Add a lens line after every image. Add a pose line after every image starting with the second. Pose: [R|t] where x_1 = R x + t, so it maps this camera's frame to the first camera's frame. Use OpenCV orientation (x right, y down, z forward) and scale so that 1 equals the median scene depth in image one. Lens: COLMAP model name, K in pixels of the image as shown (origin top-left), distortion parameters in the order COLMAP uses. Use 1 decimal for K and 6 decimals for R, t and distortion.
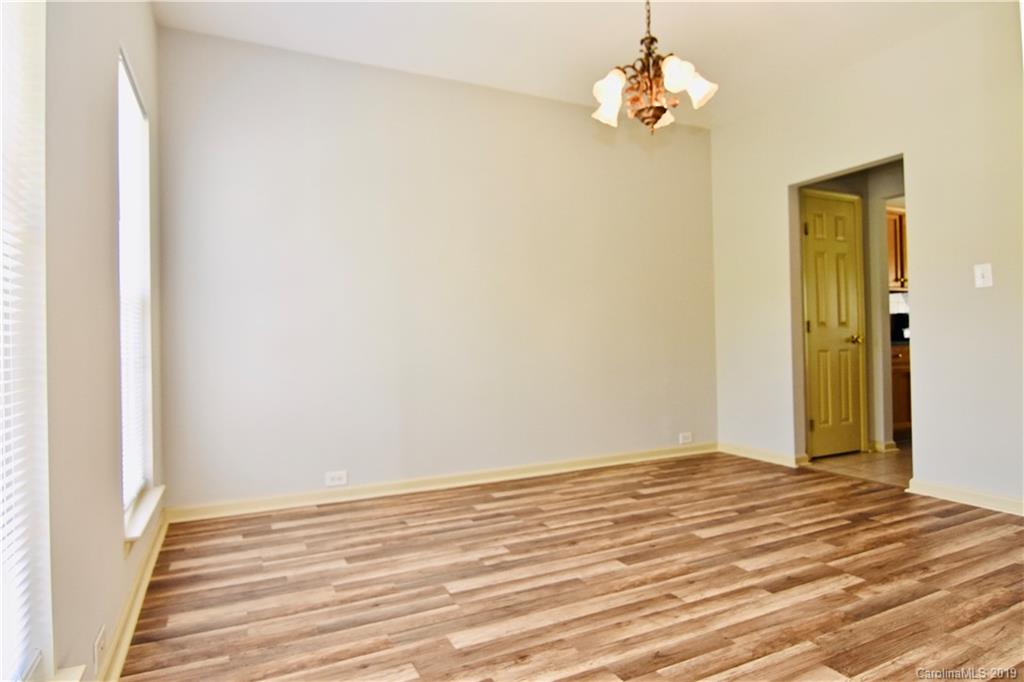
lens RADIAL K [[589.8, 0, 507.4], [0, 589.8, 341.3], [0, 0, 1]] dist [-0.014422, -0.002003]
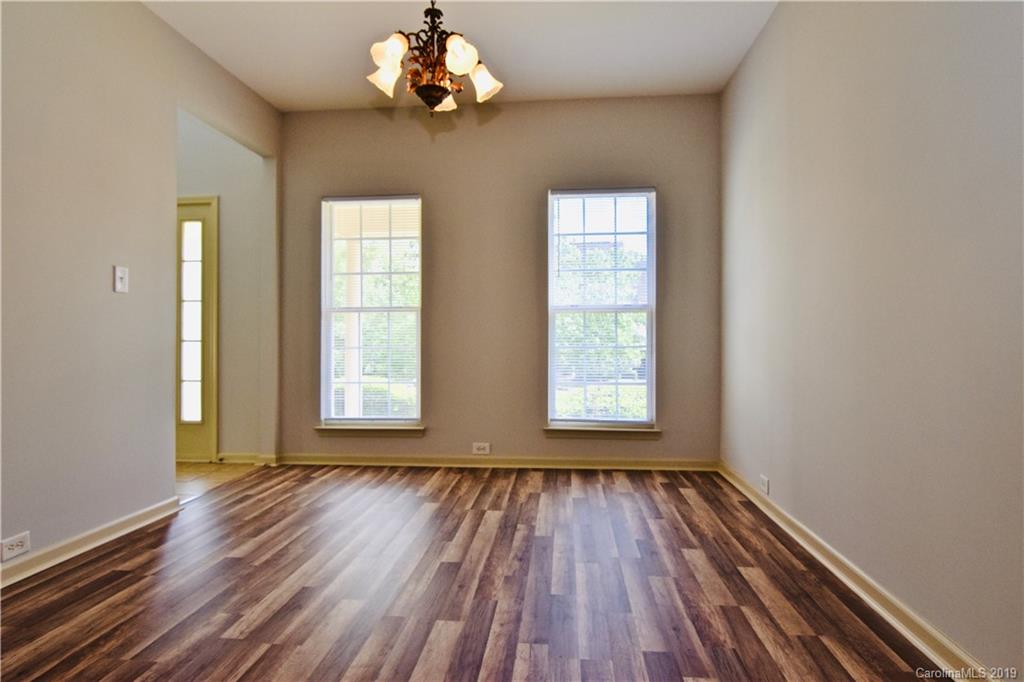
lens RADIAL K [[558.9, 0, 514.6], [0, 558.9, 335.0], [0, 0, 1]] dist [-0.011870, -0.000930]
pose [[-0.495959, 0.016274, -0.868193, 1.060555], [0.009601, 0.999866, 0.013257, -0.032292], [0.868293, -0.001761, -0.496049, 1.719386]]
